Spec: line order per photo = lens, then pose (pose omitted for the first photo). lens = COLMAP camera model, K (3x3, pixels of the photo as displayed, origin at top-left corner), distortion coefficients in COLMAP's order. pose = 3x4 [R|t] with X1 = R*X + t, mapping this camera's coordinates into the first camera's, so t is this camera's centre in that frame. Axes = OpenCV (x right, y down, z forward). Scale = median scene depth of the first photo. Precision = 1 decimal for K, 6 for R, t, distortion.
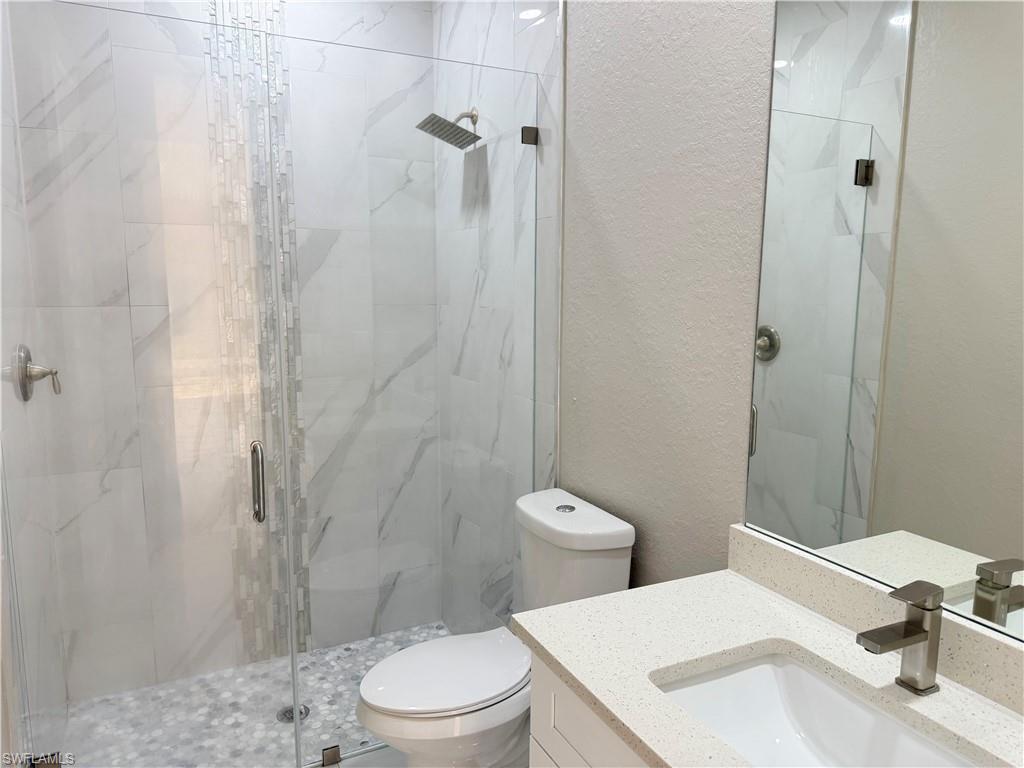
lens RADIAL K [[725.4, 0, 511.1], [0, 725.4, 389.7], [0, 0, 1]] dist [0.100336, -0.141001]
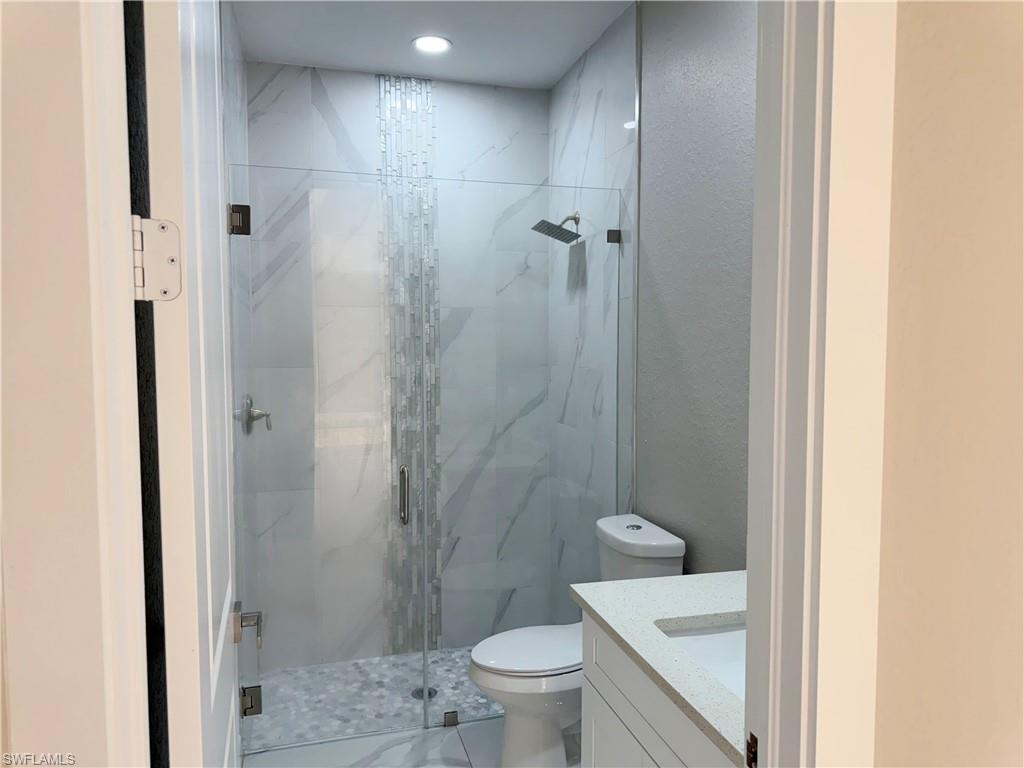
lens RADIAL K [[722.9, 0, 511.7], [0, 722.9, 389.2], [0, 0, 1]] dist [0.225633, -0.447129]
pose [[0.981358, 0.006553, -0.192079, 0.082541], [-0.022279, 0.996559, -0.079831, 0.023823], [0.190895, 0.082622, 0.978127, -0.228503]]
